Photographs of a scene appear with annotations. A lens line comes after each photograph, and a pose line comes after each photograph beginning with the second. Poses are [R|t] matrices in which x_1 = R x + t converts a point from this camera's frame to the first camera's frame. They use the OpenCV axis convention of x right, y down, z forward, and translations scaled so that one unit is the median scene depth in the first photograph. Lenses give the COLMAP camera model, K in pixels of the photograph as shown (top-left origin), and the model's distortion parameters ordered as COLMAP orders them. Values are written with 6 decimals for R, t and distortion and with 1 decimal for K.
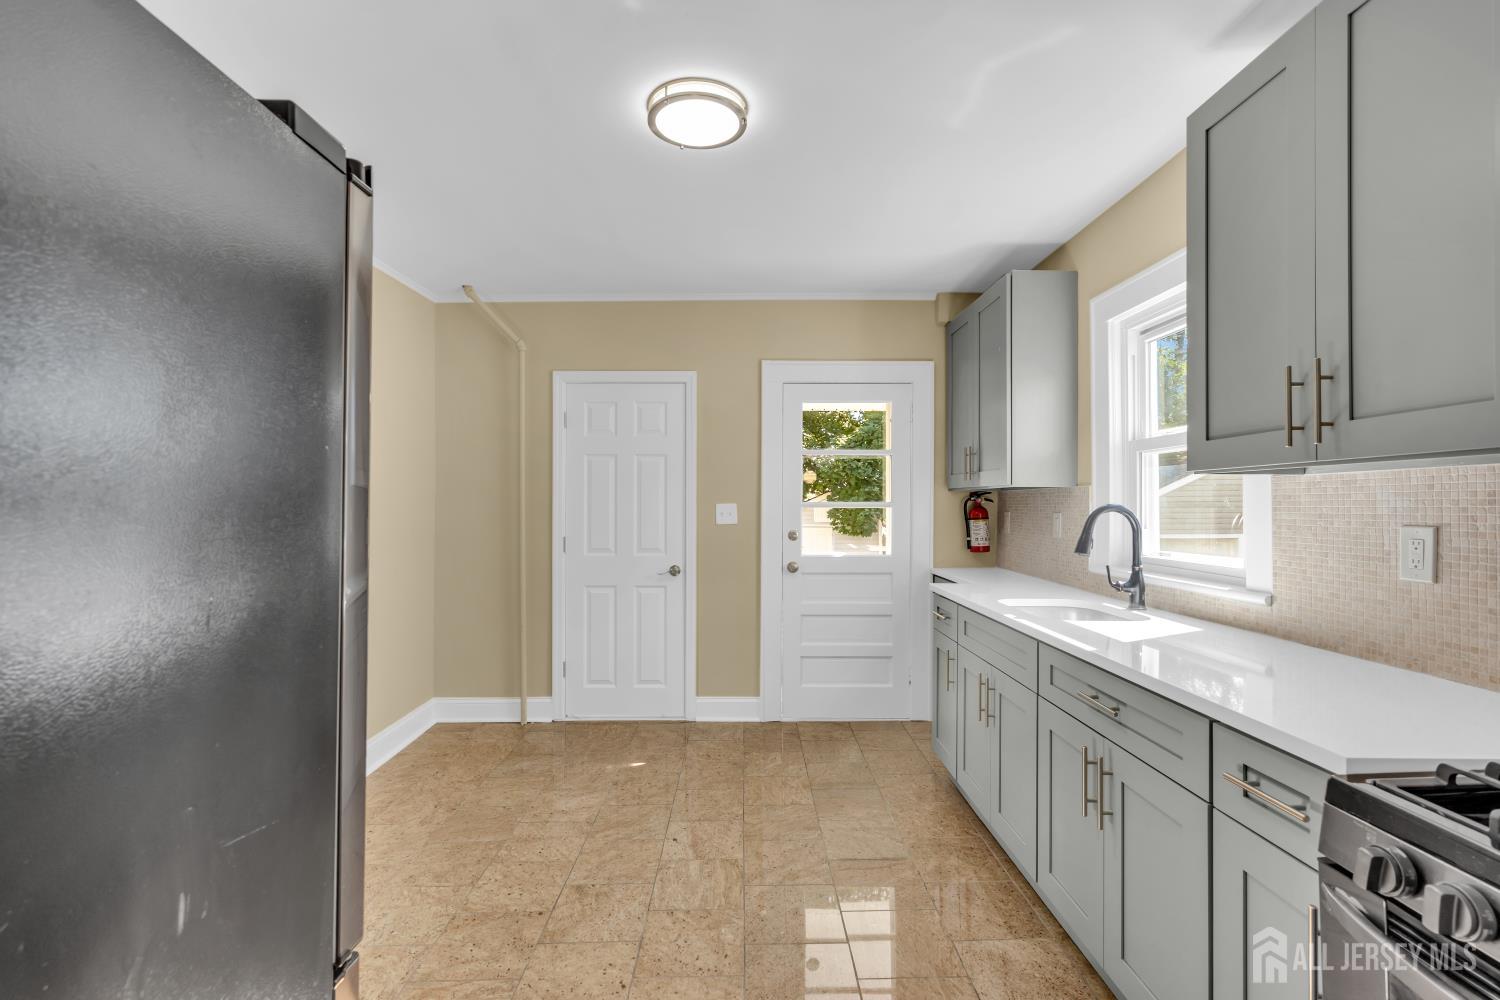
lens RADIAL K [[677.2, 0, 760.4], [0, 677.2, 497.9], [0, 0, 1]] dist [-0.009741, 0.003517]
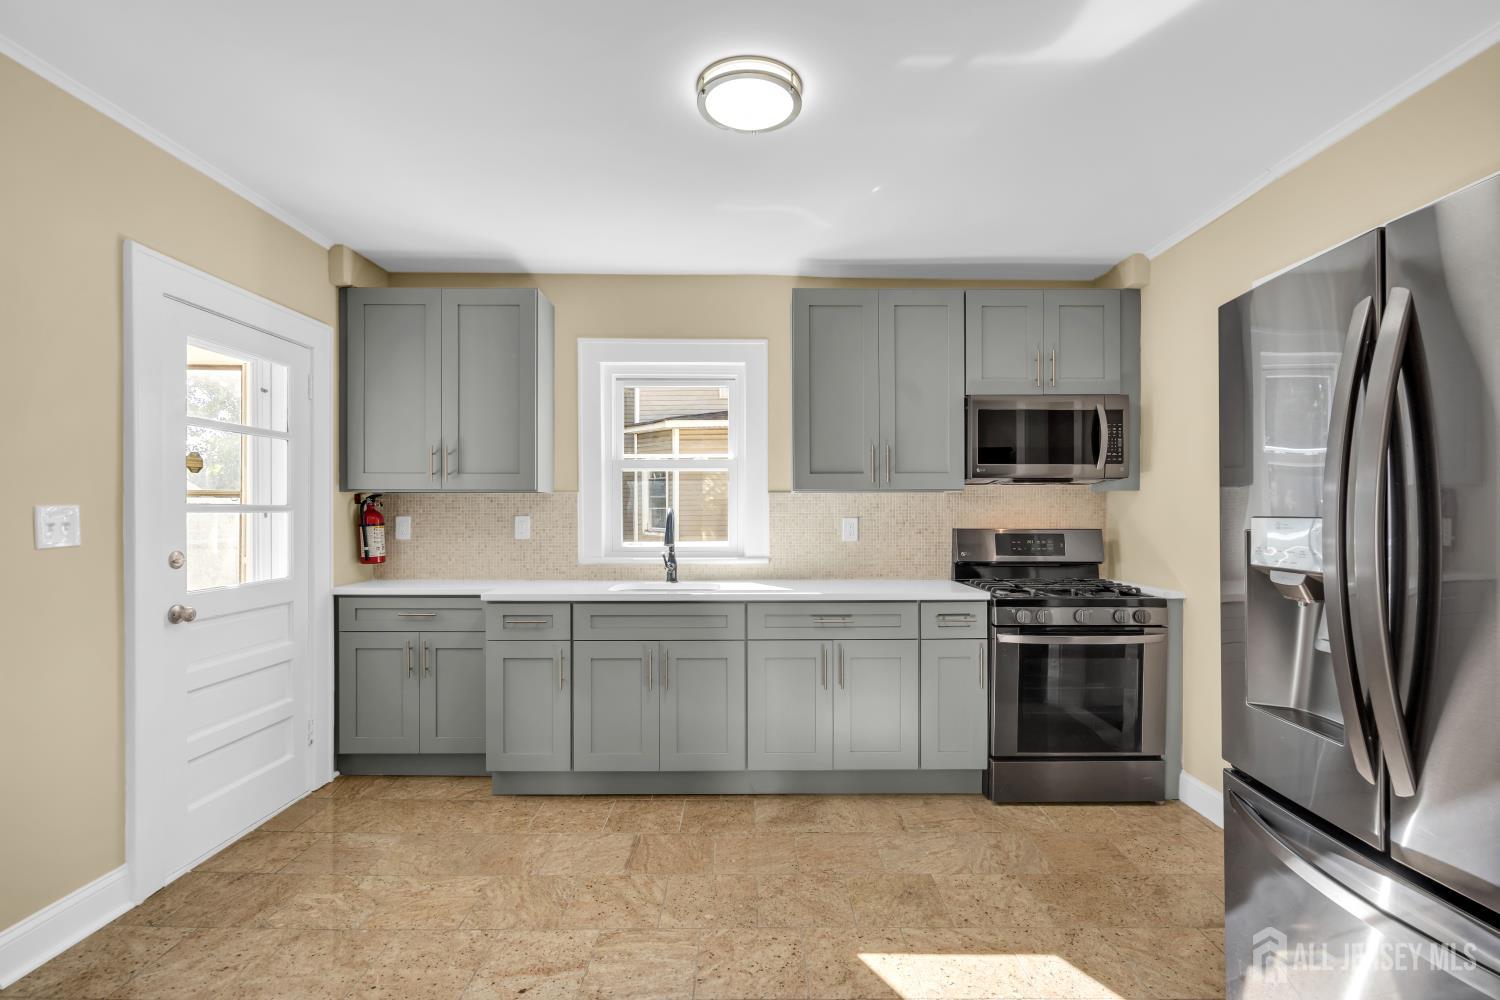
lens RADIAL K [[677.2, 0, 751.3], [0, 677.2, 514.4], [0, 0, 1]] dist [-0.009741, 0.003517]
pose [[0.017534, -0.003675, 0.999840, -0.559963], [-0.008008, 0.999961, 0.003816, 0.010230], [-0.999814, -0.008073, 0.017504, 0.525014]]
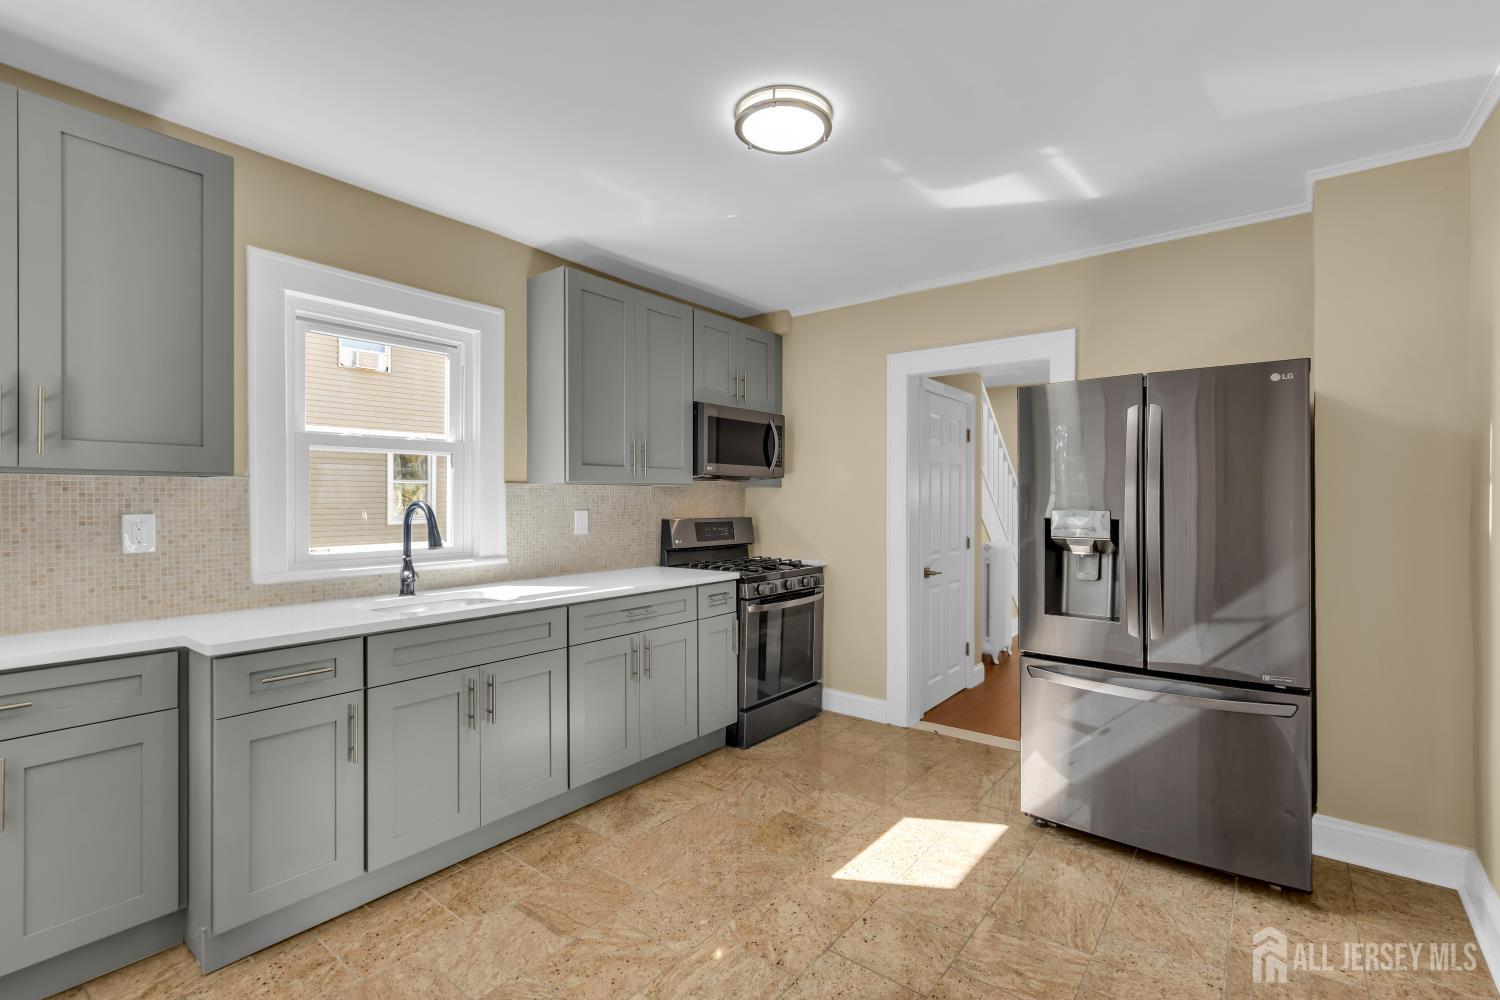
lens RADIAL K [[677.2, 0, 752.9], [0, 677.2, 499.1], [0, 0, 1]] dist [-0.009741, 0.003517]
pose [[-0.773205, -0.002236, 0.634153, -0.378483], [-0.007451, 0.999957, -0.005559, 0.005425], [-0.634113, -0.009023, -0.773188, 0.972397]]
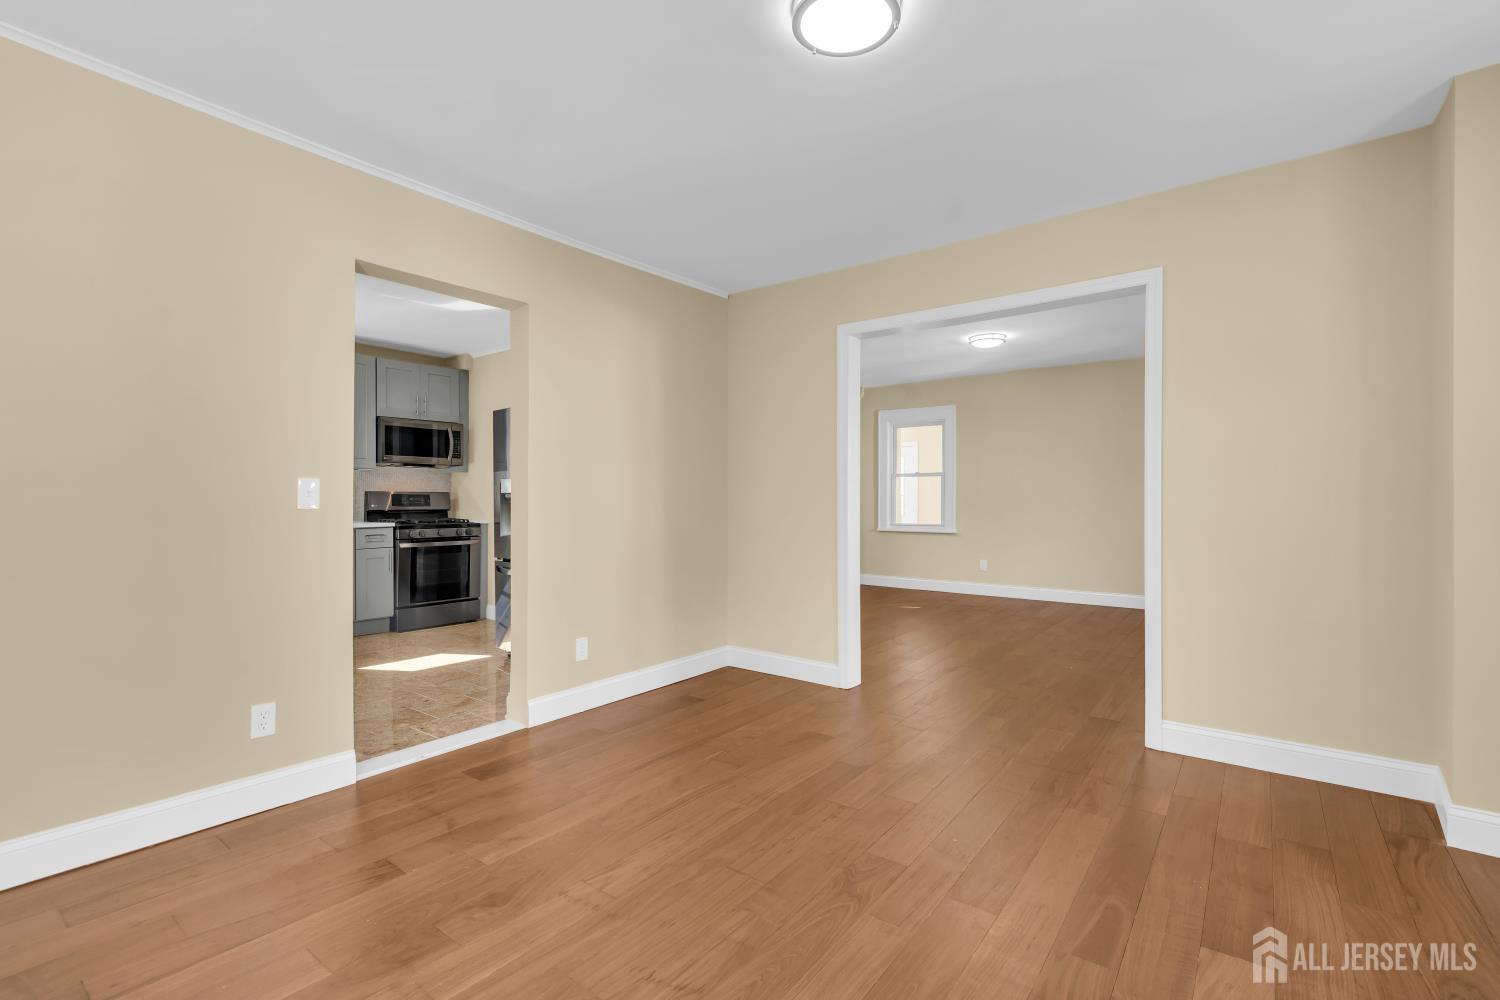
lens RADIAL K [[677.2, 0, 756.0], [0, 677.2, 500.1], [0, 0, 1]] dist [-0.009741, 0.003517]
pose [[-0.788223, -0.003101, 0.615381, -1.329102], [-0.007422, 0.999962, -0.004467, 0.052072], [-0.615344, -0.008089, -0.788217, 0.951482]]
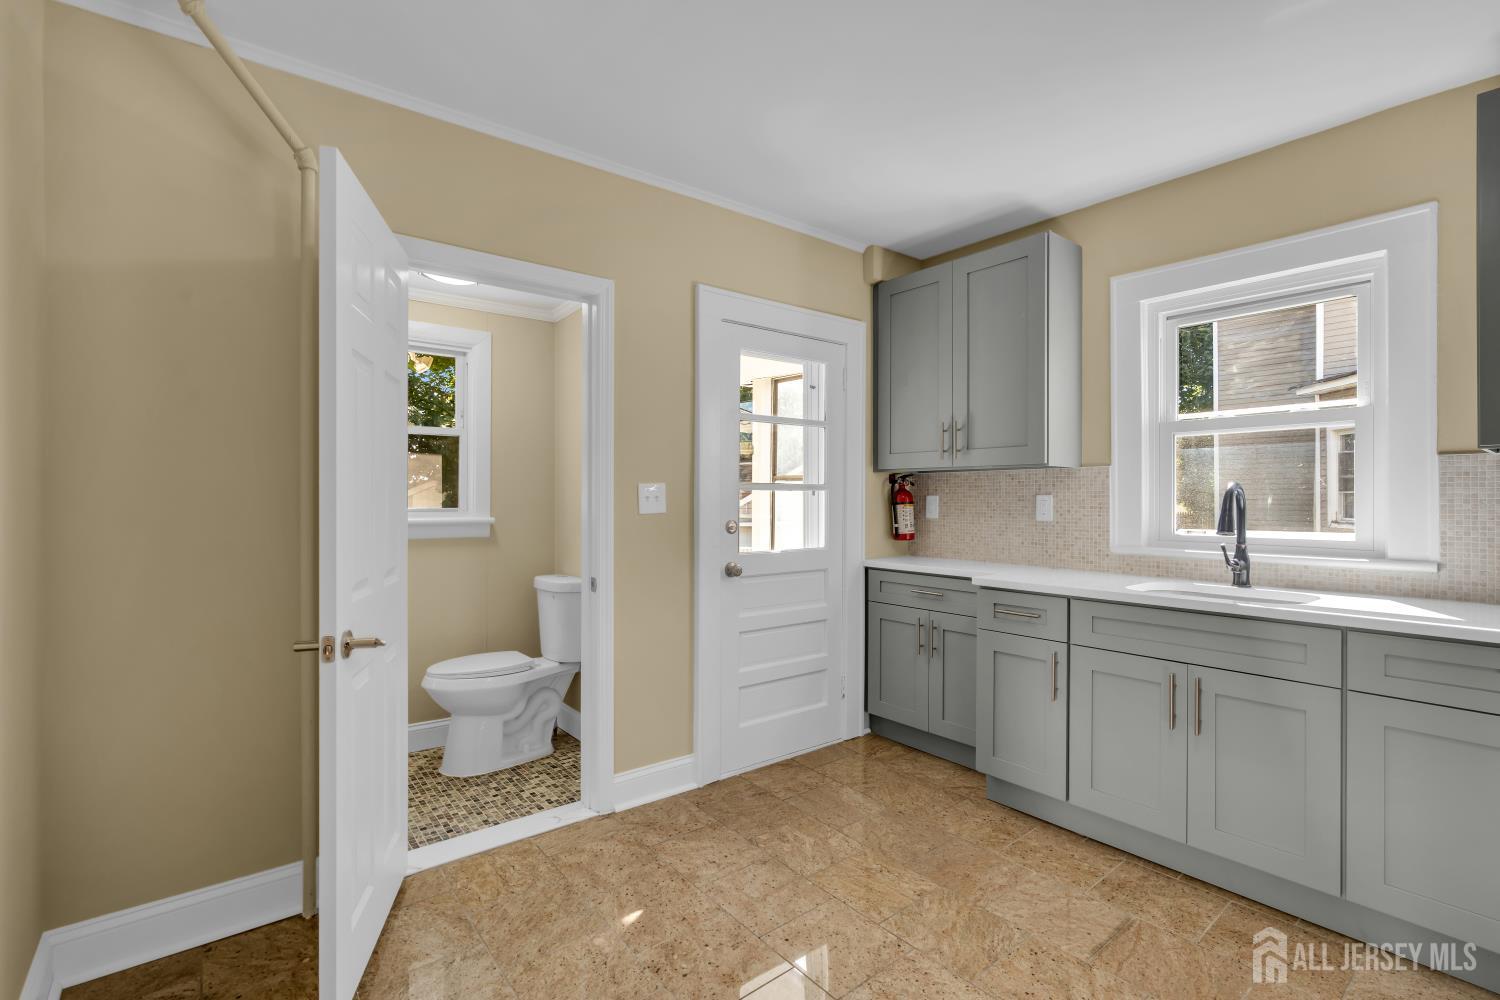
lens RADIAL K [[677.2, 0, 755.6], [0, 677.2, 497.6], [0, 0, 1]] dist [-0.009741, 0.003517]
pose [[0.791658, 0.001225, 0.610964, -0.411615], [-0.006370, 0.999960, 0.006249, 0.019322], [-0.610932, -0.008839, 0.791634, 0.419475]]
